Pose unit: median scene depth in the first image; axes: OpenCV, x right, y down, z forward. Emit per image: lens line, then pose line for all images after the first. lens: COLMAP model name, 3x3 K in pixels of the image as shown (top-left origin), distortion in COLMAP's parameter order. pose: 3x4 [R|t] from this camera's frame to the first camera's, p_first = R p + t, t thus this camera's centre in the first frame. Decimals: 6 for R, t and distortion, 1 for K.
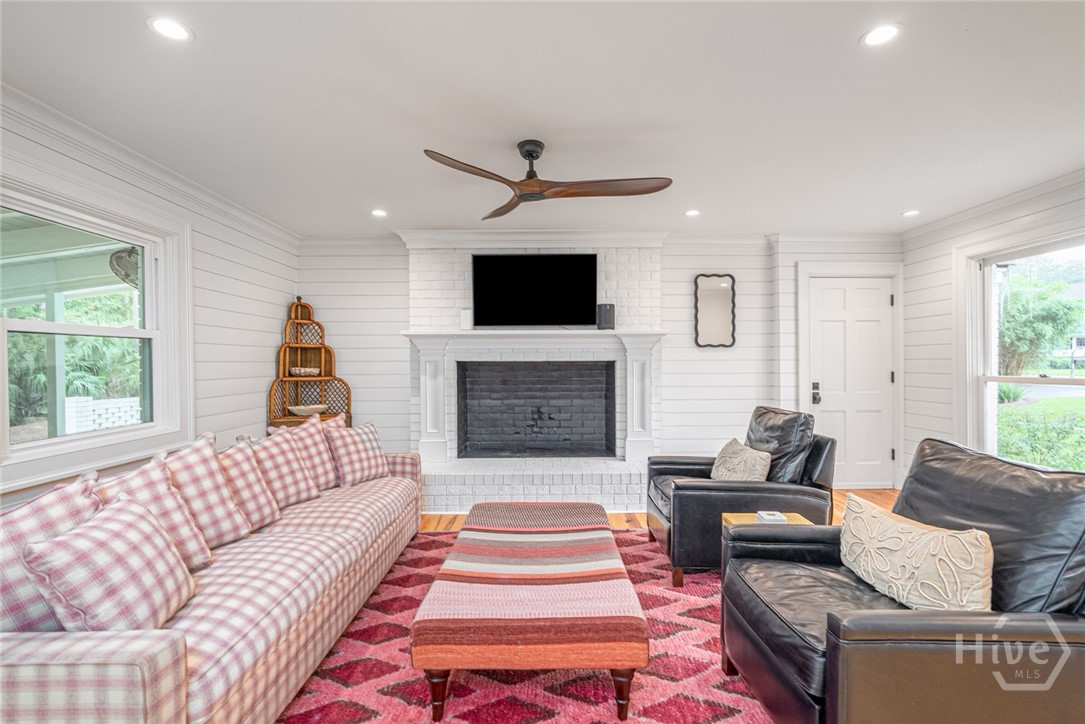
lens RADIAL K [[494.4, 0, 533.8], [0, 494.4, 357.8], [0, 0, 1]] dist [-0.004351, 0.001574]
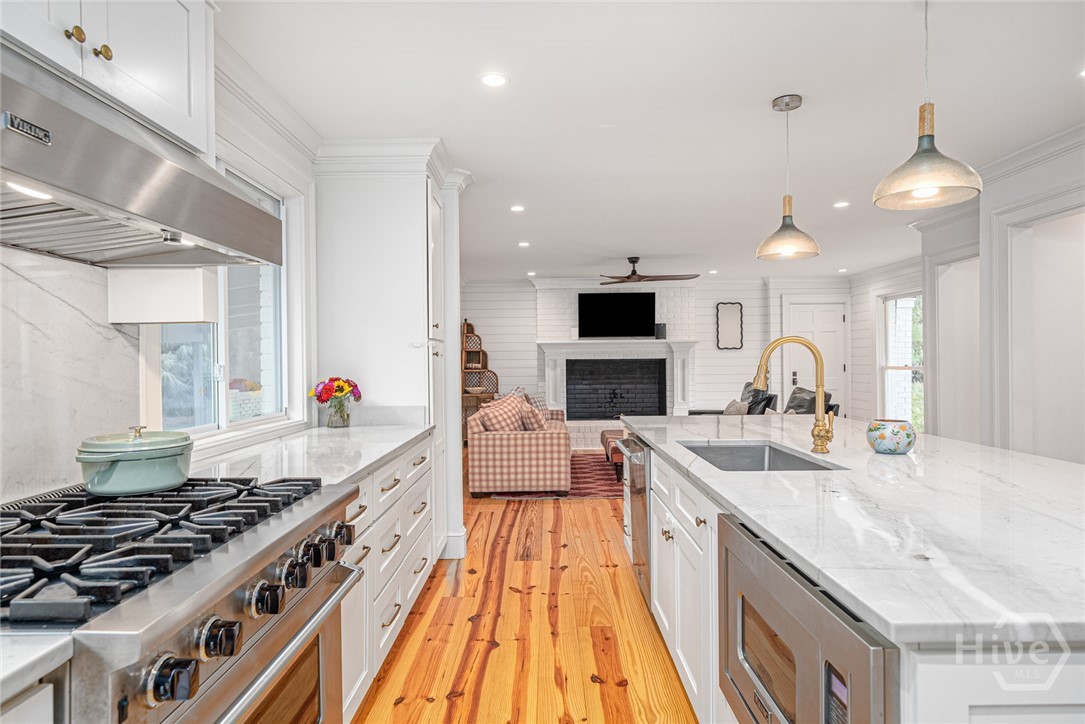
lens RADIAL K [[599.3, 0, 546.6], [0, 599.3, 367.0], [0, 0, 1]] dist [0.000176, -0.000347]
pose [[0.999974, -0.005487, 0.004644, -0.231254], [0.005414, 0.999866, 0.015474, 0.001334], [-0.004728, -0.015448, 0.999869, -0.935894]]
